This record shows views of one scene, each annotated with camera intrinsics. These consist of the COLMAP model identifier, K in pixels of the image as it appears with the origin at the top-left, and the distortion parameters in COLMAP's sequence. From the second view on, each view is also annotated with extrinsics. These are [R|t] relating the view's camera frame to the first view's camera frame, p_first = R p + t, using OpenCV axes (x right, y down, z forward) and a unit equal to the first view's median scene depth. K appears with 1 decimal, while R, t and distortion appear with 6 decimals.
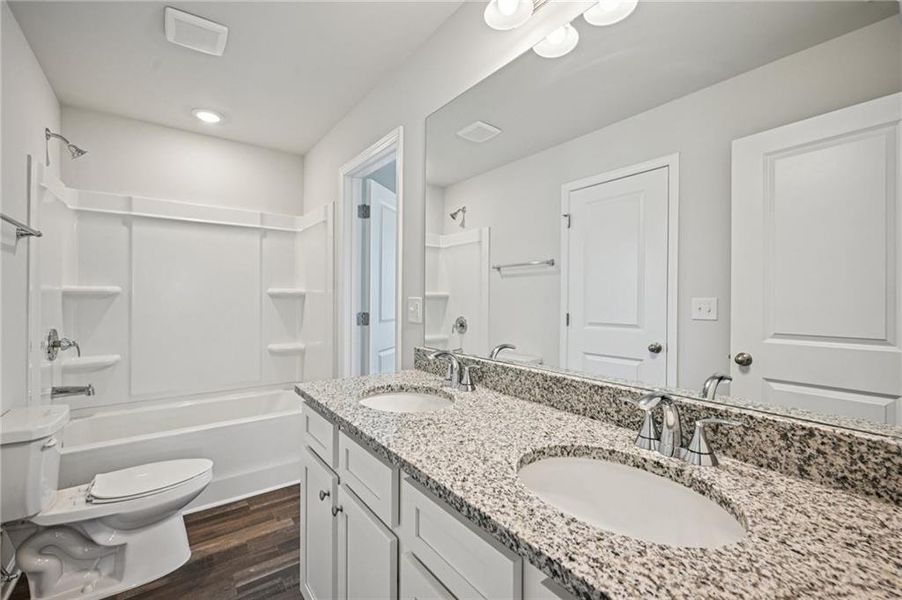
lens RADIAL K [[374.8, 0, 447.1], [0, 374.8, 301.2], [0, 0, 1]] dist [-0.003497, -0.000212]
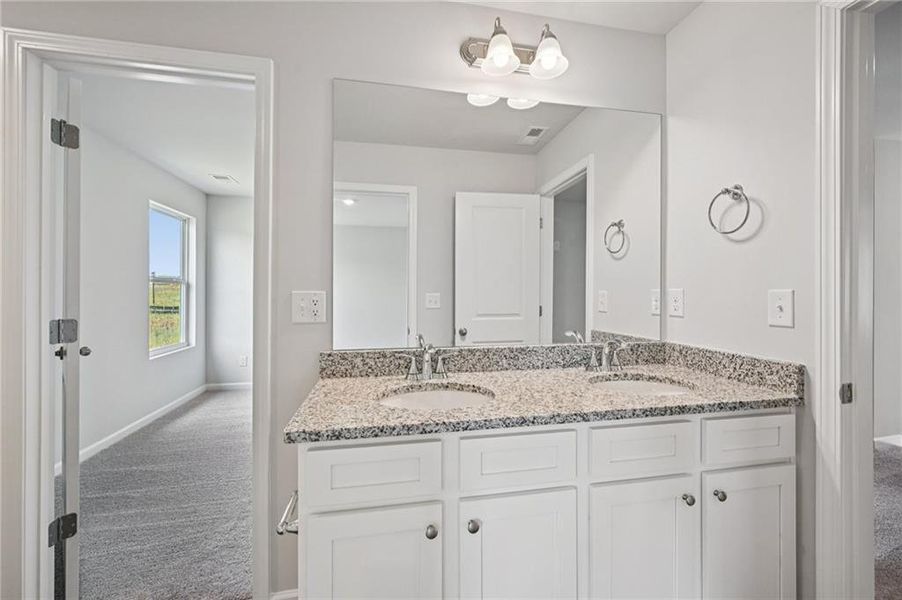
lens RADIAL K [[361.1, 0, 446.6], [0, 361.1, 292.7], [0, 0, 1]] dist [0.000220, 0.000780]
pose [[0.444434, 0.002904, 0.895807, -0.895566], [0.009574, 0.999922, -0.007991, 0.002729], [-0.895760, 0.012128, 0.444372, 0.545923]]
